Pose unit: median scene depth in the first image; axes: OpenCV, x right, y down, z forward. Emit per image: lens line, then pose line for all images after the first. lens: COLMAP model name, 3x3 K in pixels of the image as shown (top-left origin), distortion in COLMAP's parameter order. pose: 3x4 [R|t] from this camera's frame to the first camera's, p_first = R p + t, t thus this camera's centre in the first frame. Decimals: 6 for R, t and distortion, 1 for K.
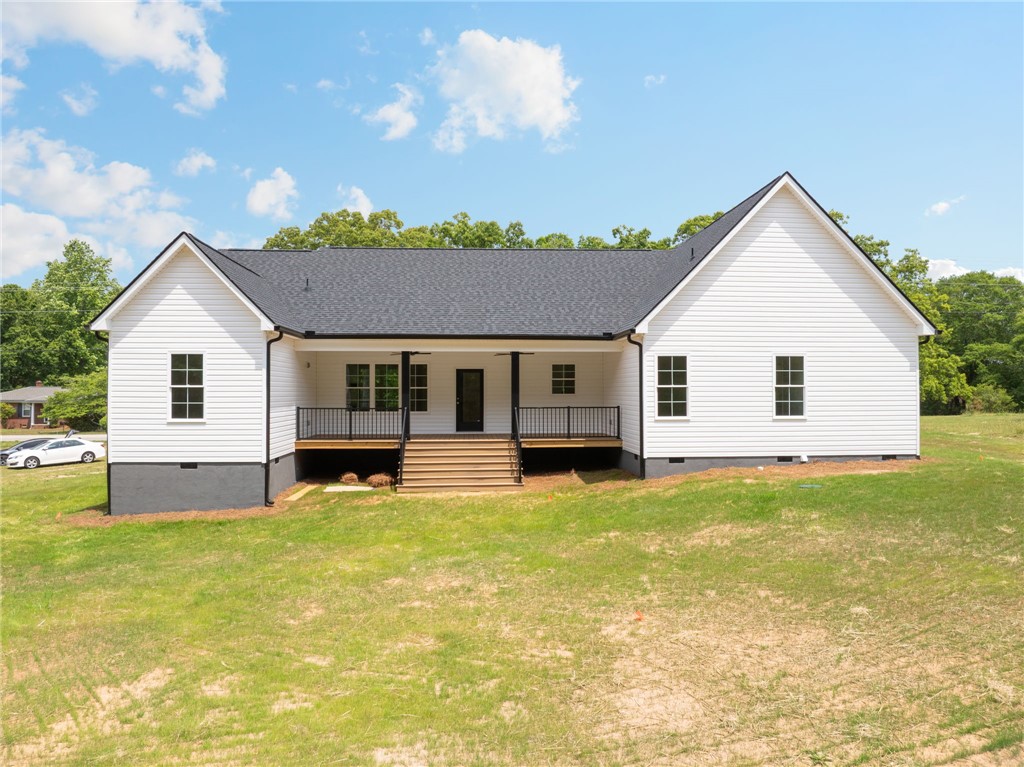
lens RADIAL K [[723.2, 0, 516.6], [0, 723.2, 384.7], [0, 0, 1]] dist [-0.037780, 0.000716]
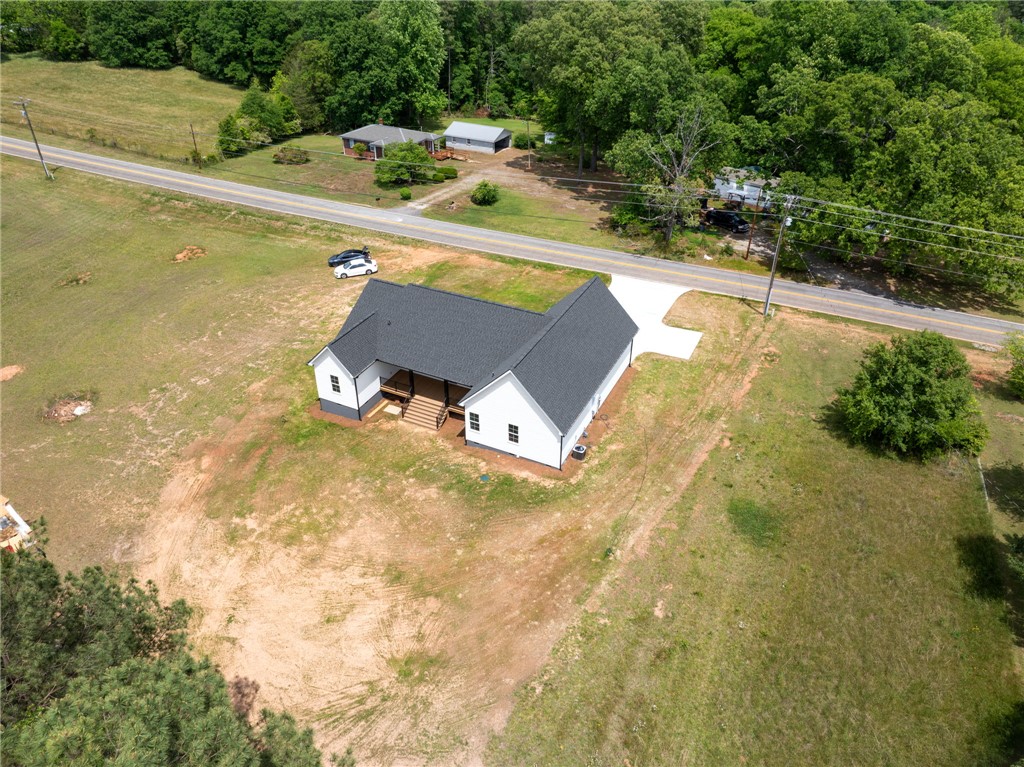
lens RADIAL K [[723.2, 0, 516.6], [0, 723.2, 384.7], [0, 0, 1]] dist [-0.037780, 0.000716]
pose [[0.870132, 0.284046, -0.402726, 1.441701], [-0.013686, 0.830802, 0.556400, -1.675277], [0.492629, -0.478630, 0.726794, -0.888250]]
